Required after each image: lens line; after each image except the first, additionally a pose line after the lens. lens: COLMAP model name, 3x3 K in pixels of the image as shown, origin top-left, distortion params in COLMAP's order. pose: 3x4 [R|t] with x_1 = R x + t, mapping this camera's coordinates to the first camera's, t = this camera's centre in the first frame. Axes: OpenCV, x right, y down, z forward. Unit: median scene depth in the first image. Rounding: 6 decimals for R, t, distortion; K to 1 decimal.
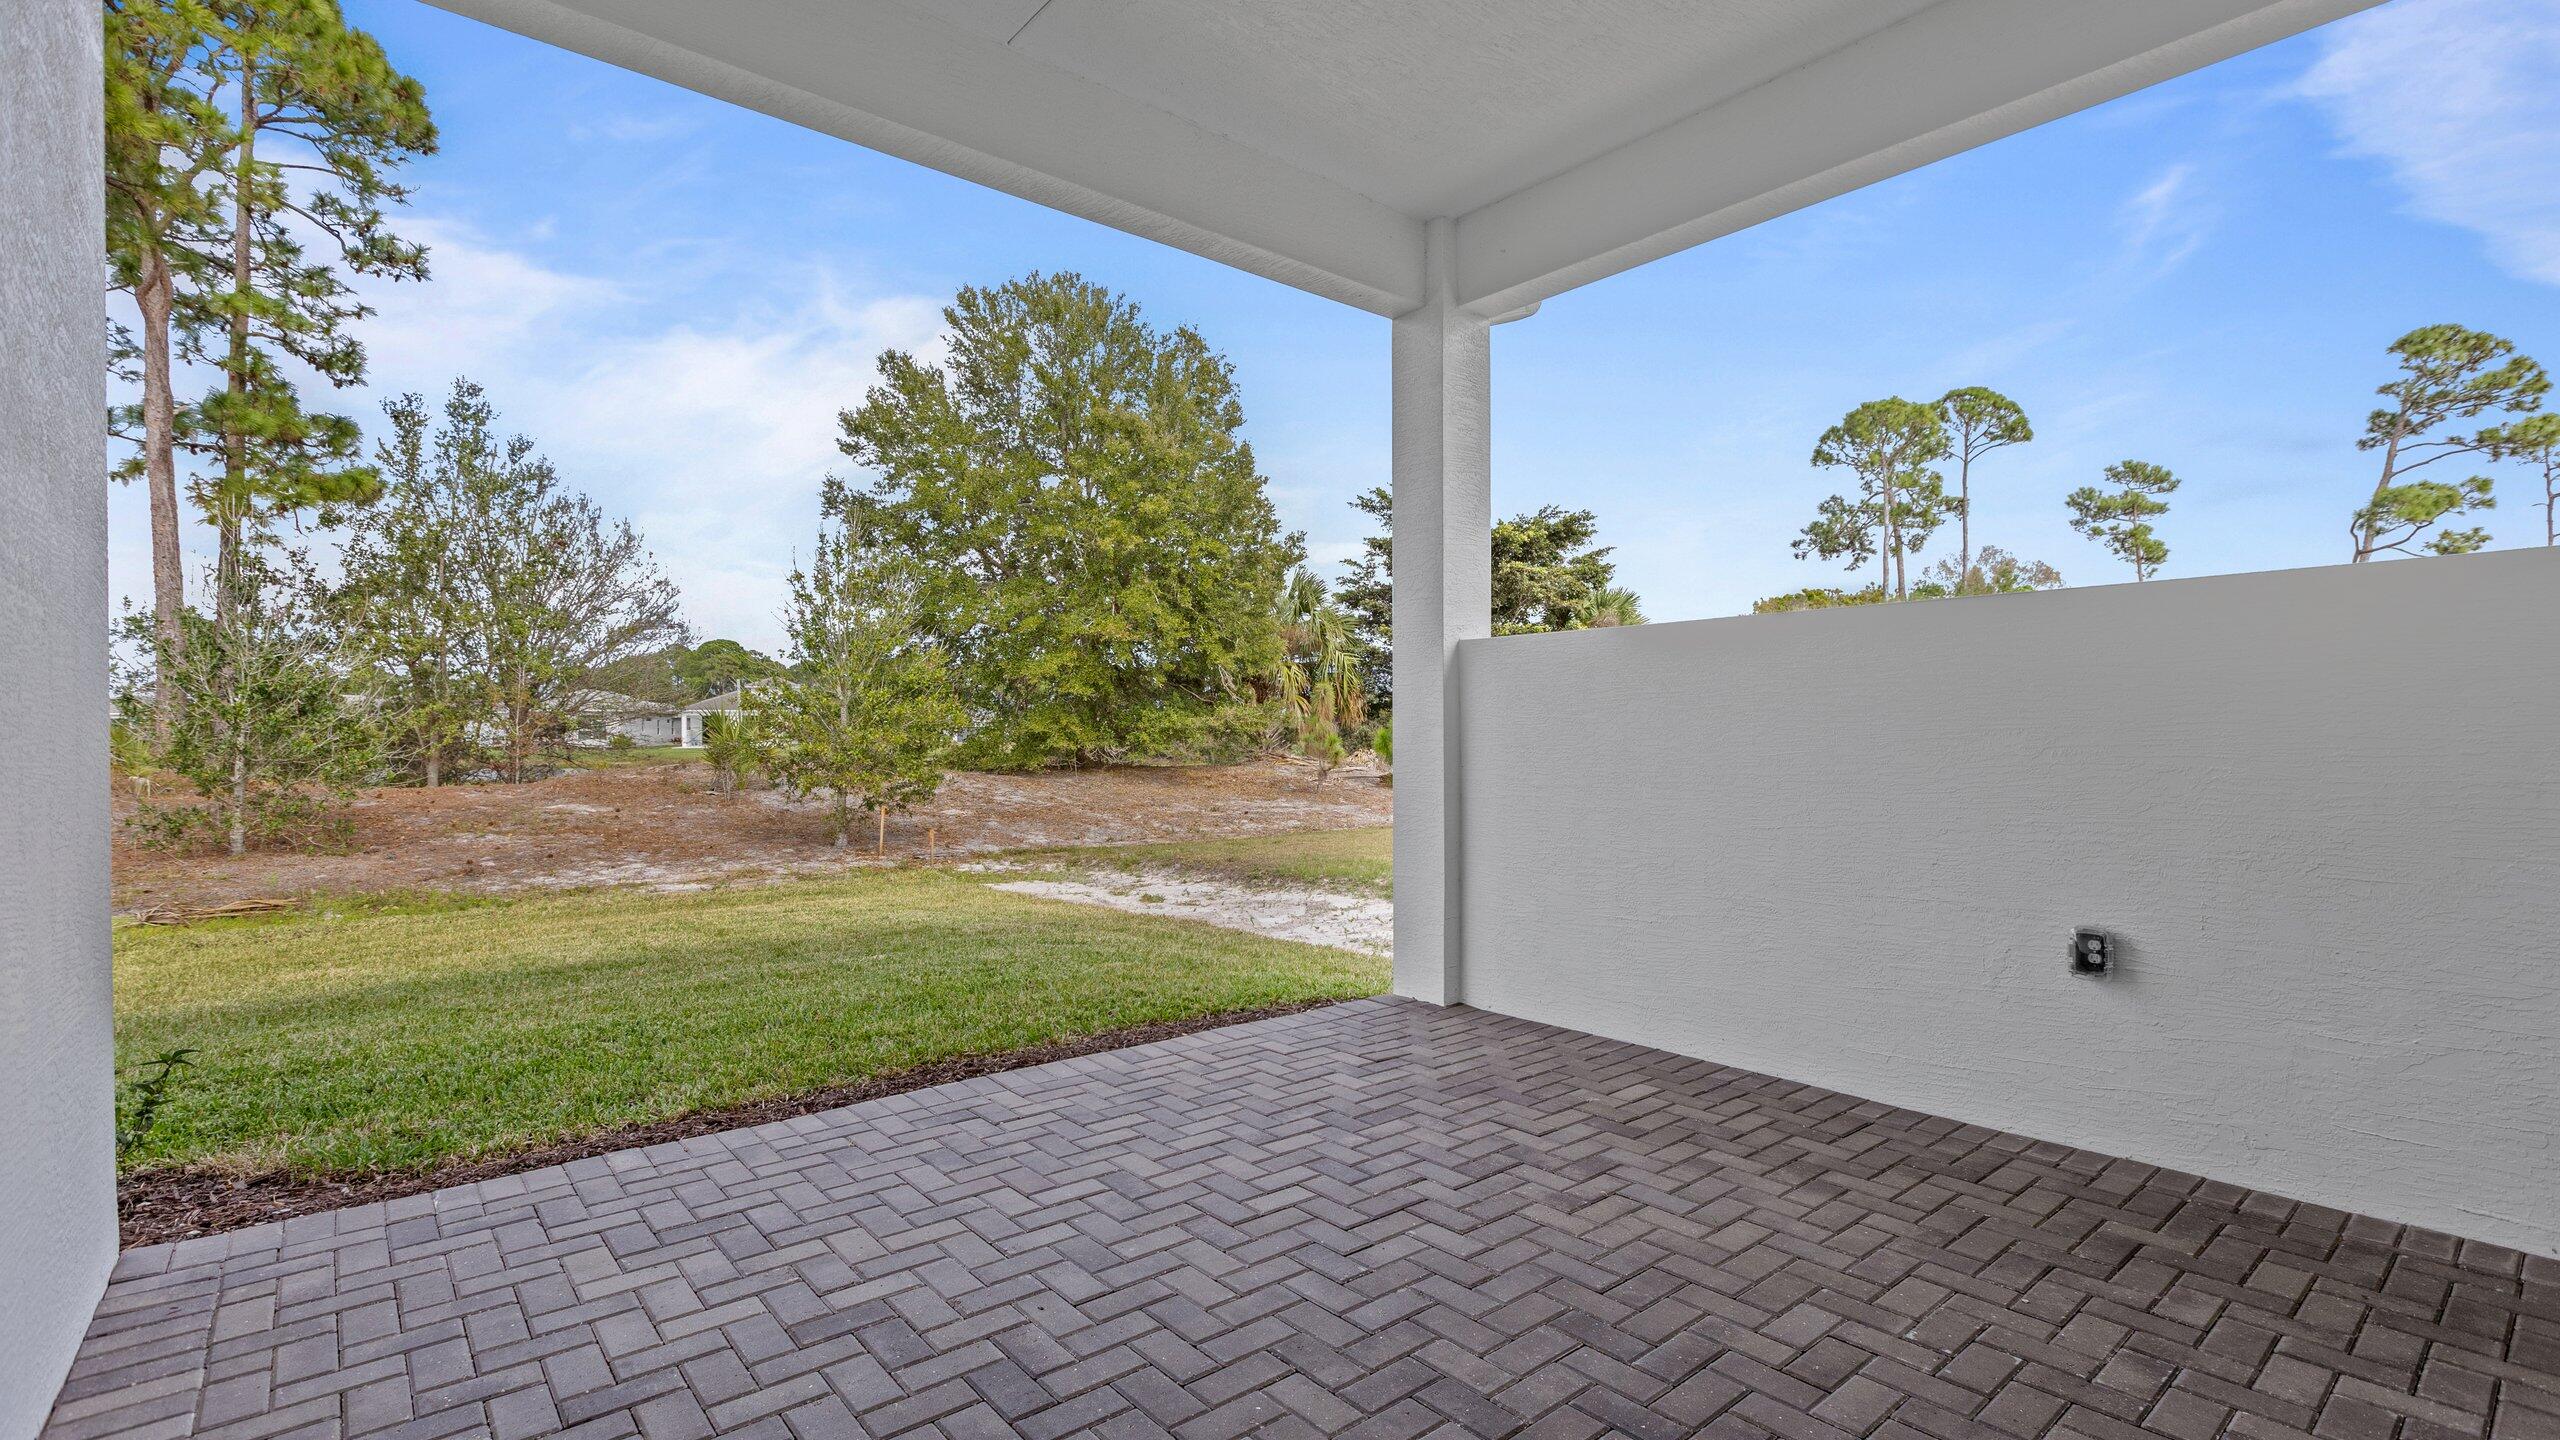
lens RADIAL K [[1150.1, 0, 1294.1], [0, 1150.1, 730.9], [0, 0, 1]] dist [0.002930, -0.002091]
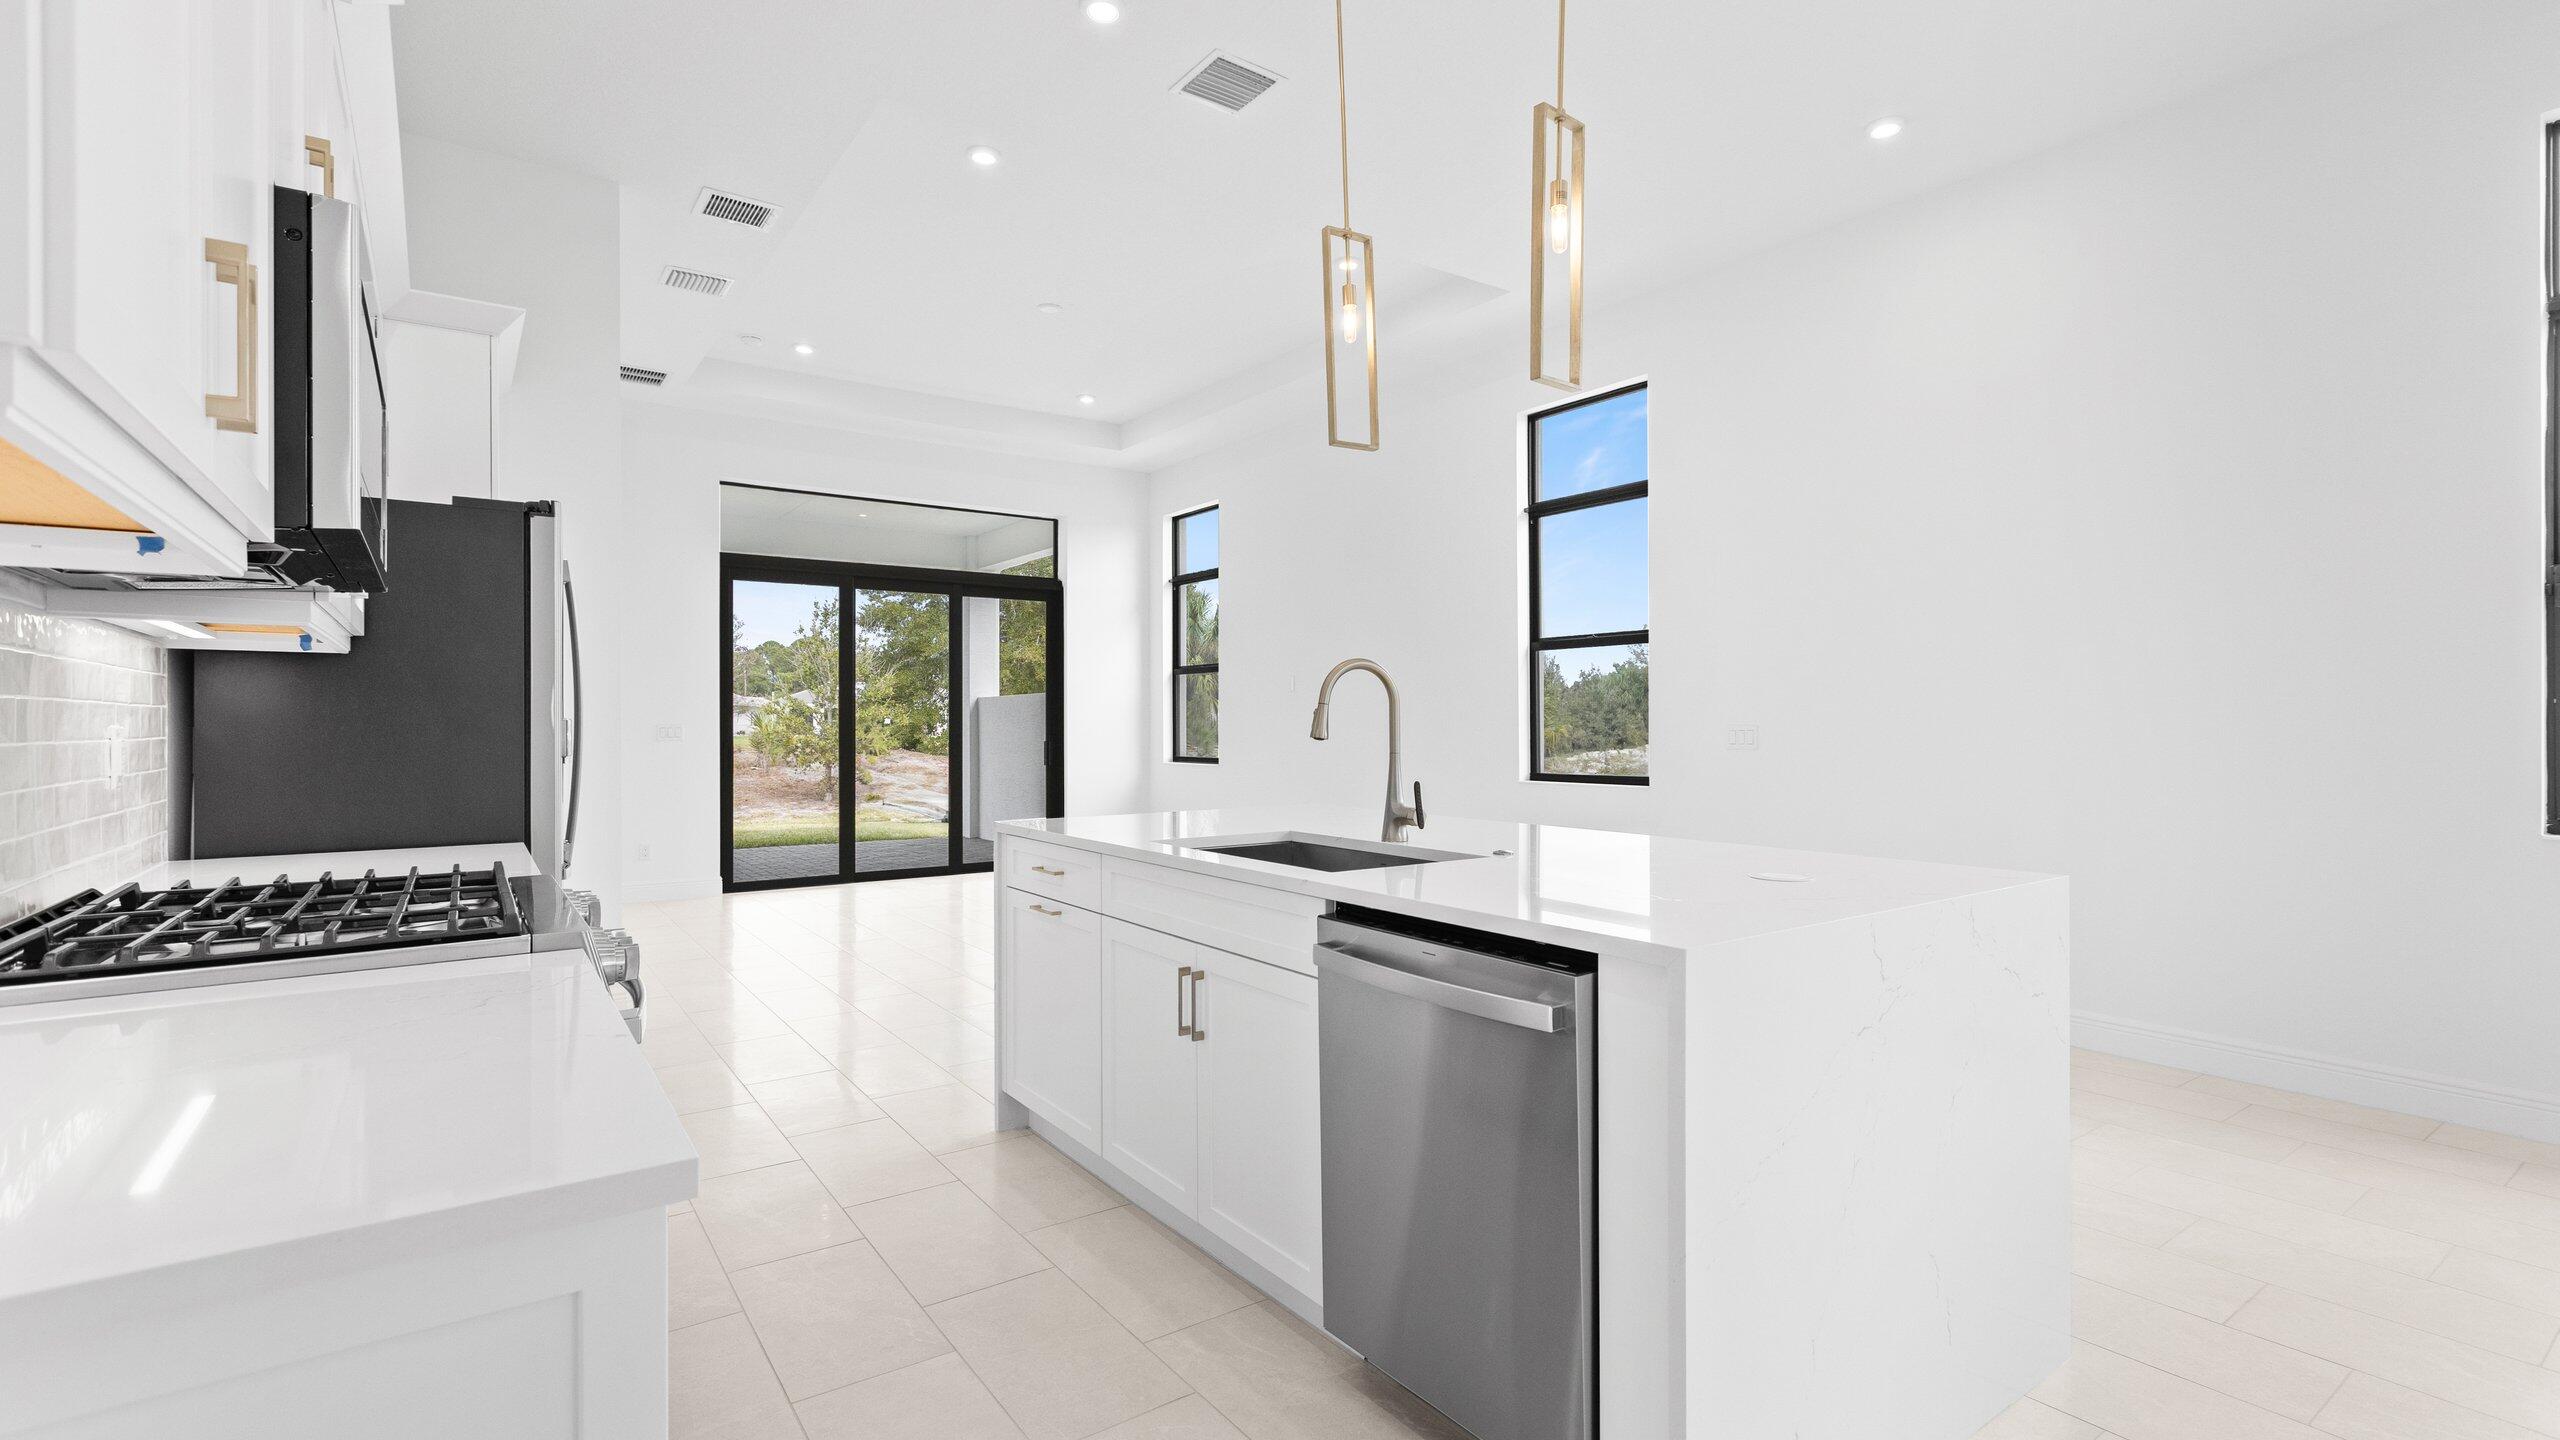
lens RADIAL K [[1150.1, 0, 1289.6], [0, 1150.1, 721.4], [0, 0, 1]] dist [0.002930, -0.002091]
pose [[0.997209, 0.001028, -0.074653, 0.521579], [-0.001061, 0.999999, -0.000410, -0.012854], [0.074653, 0.000488, 0.997209, -0.766209]]
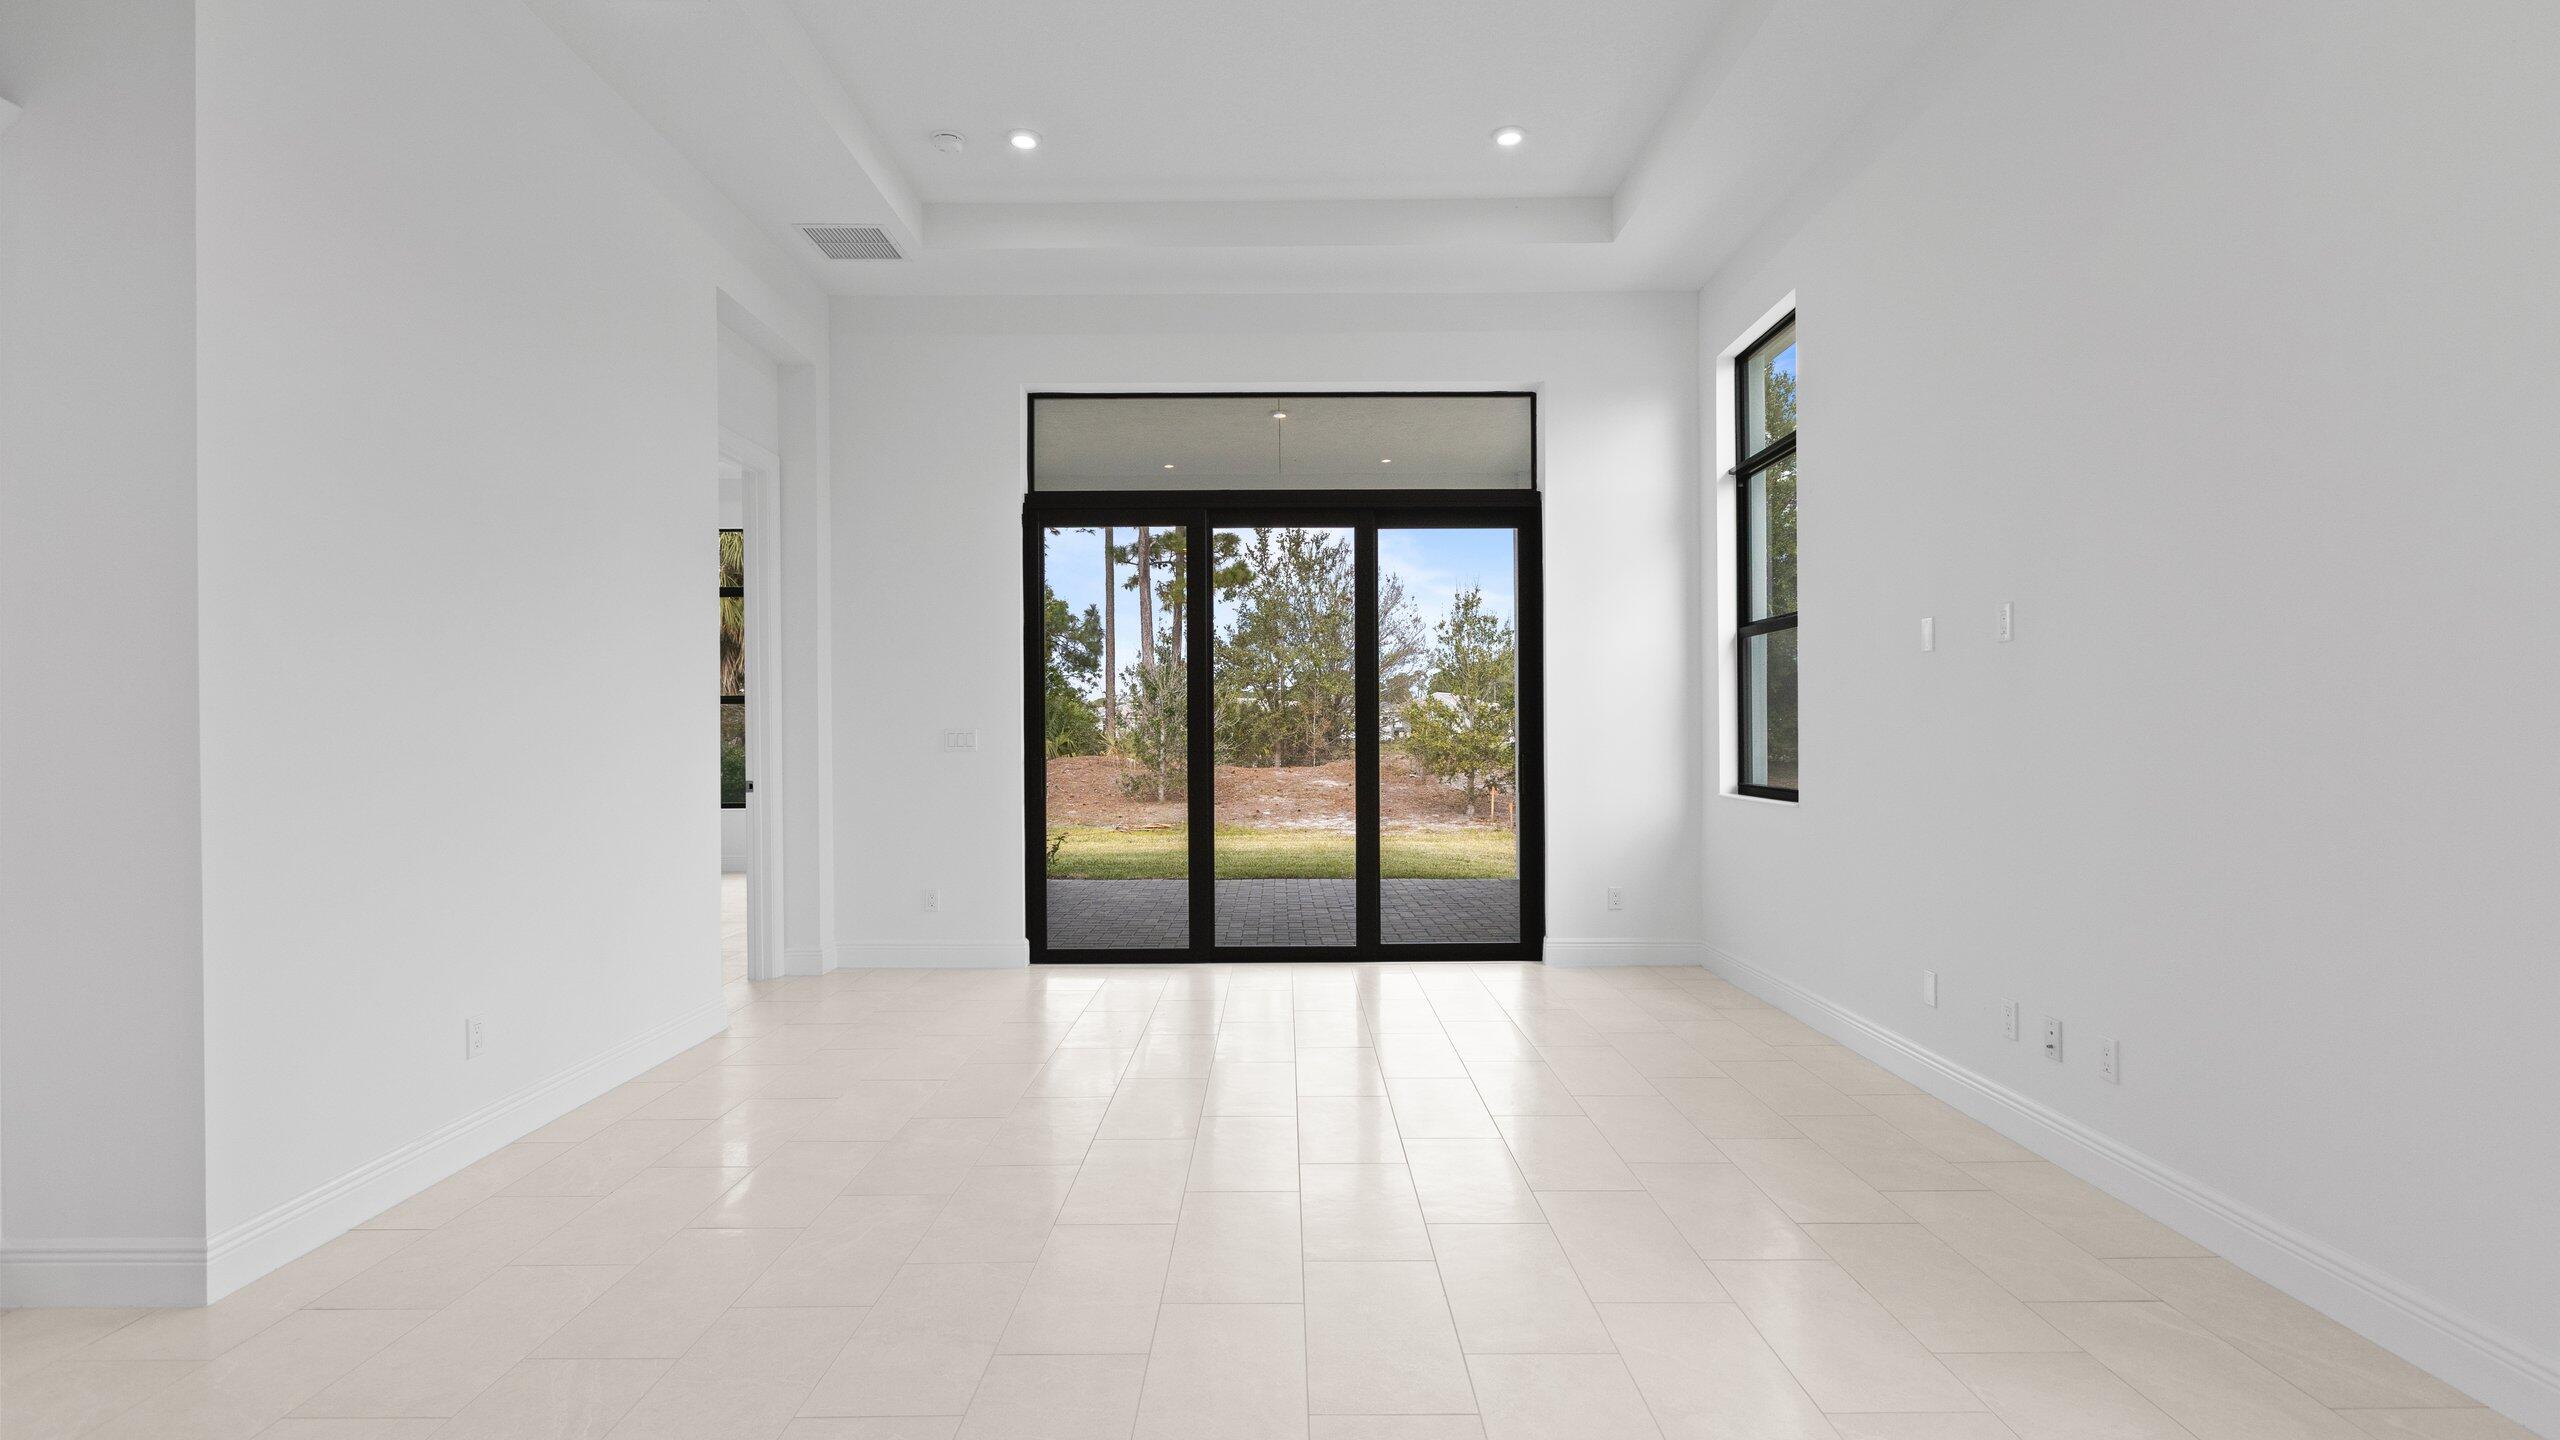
lens RADIAL K [[1185.2, 0, 1286.1], [0, 1185.2, 738.7], [0, 0, 1]] dist [0.004742, 0.000167]
pose [[0.763358, 0.002713, -0.645970, 0.550851], [0.004565, 0.999944, 0.009594, -0.011165], [0.645960, -0.010272, 0.763303, -0.373035]]
